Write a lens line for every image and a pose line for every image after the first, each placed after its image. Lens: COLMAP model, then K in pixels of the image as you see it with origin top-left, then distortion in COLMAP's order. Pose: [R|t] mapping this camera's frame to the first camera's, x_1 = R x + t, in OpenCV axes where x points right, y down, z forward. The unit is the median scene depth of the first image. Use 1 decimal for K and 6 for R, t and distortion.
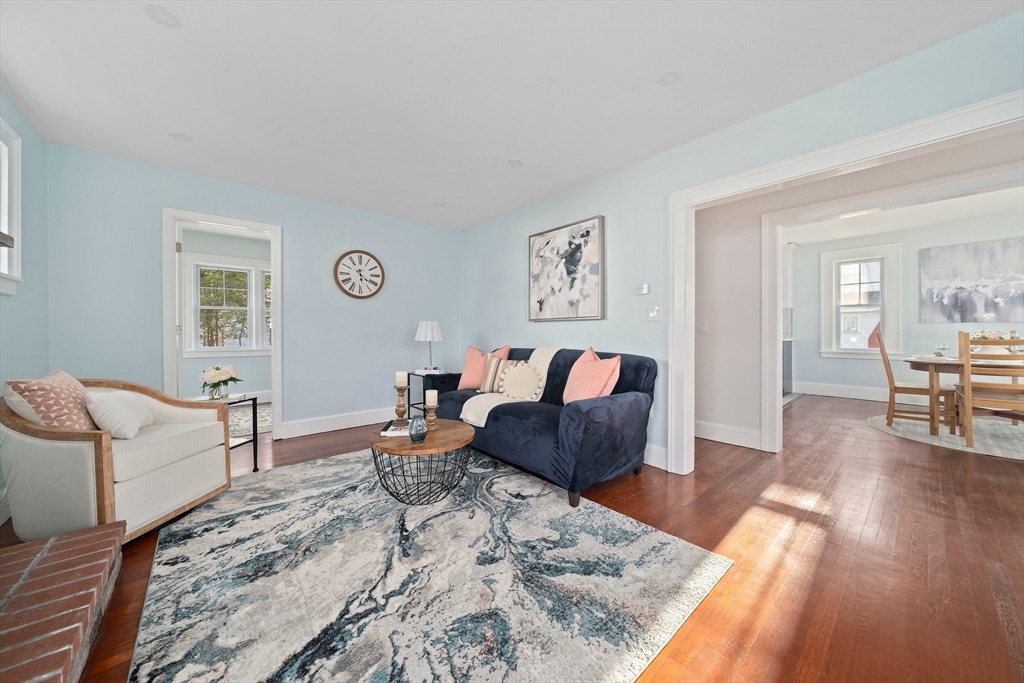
lens RADIAL K [[356.0, 0, 517.6], [0, 356.0, 334.0], [0, 0, 1]] dist [-0.007380, 0.000514]
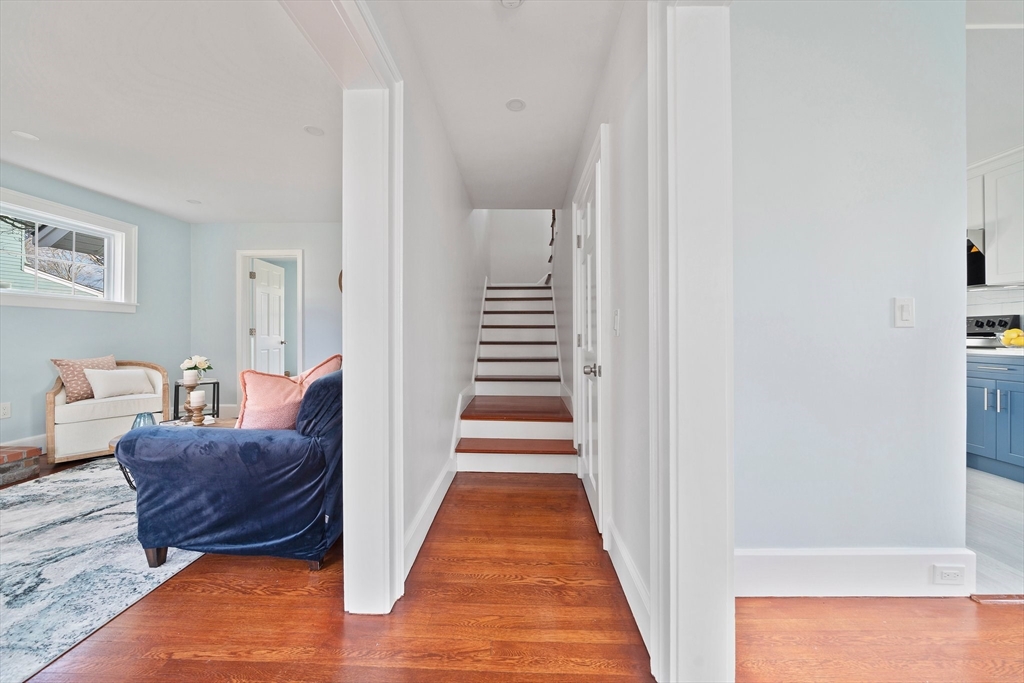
lens RADIAL K [[356.0, 0, 508.3], [0, 356.0, 333.5], [0, 0, 1]] dist [-0.007380, 0.000514]
pose [[0.735828, 0.001471, -0.677167, 1.367305], [-0.005416, 0.999978, -0.003713, -0.007634], [0.677147, 0.006399, 0.735820, 1.076942]]
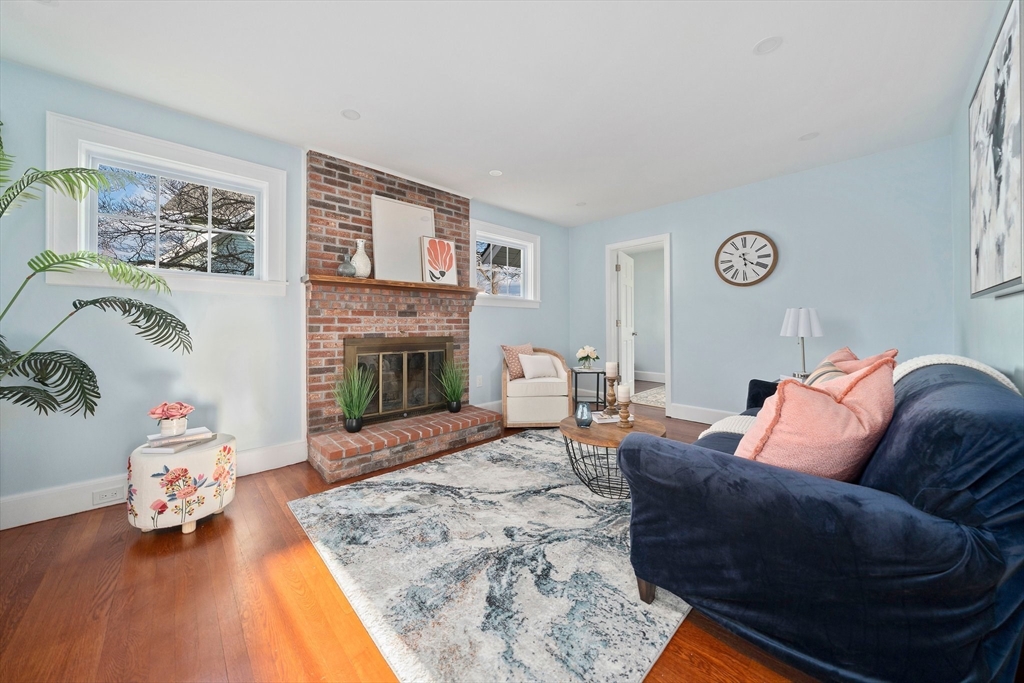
lens RADIAL K [[356.0, 0, 512.6], [0, 356.0, 323.8], [0, 0, 1]] dist [-0.007380, 0.000514]
pose [[0.042159, -0.004089, -0.999103, 0.881205], [-0.001003, 0.999991, -0.004135, -0.004431], [0.999110, 0.001176, 0.042155, 0.830701]]
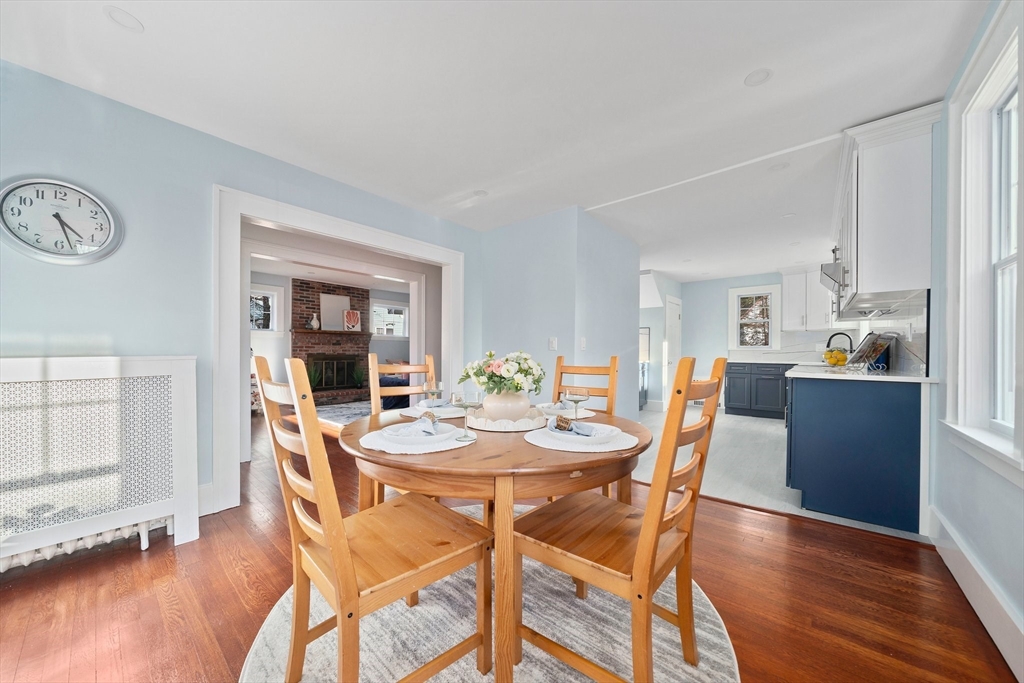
lens RADIAL K [[356.0, 0, 510.7], [0, 356.0, 353.6], [0, 0, 1]] dist [-0.007380, 0.000514]
pose [[0.145780, 0.010575, -0.989260, 3.318650], [-0.011200, 0.999896, 0.009038, -0.013753], [0.989254, 0.009763, 0.145884, 1.733336]]
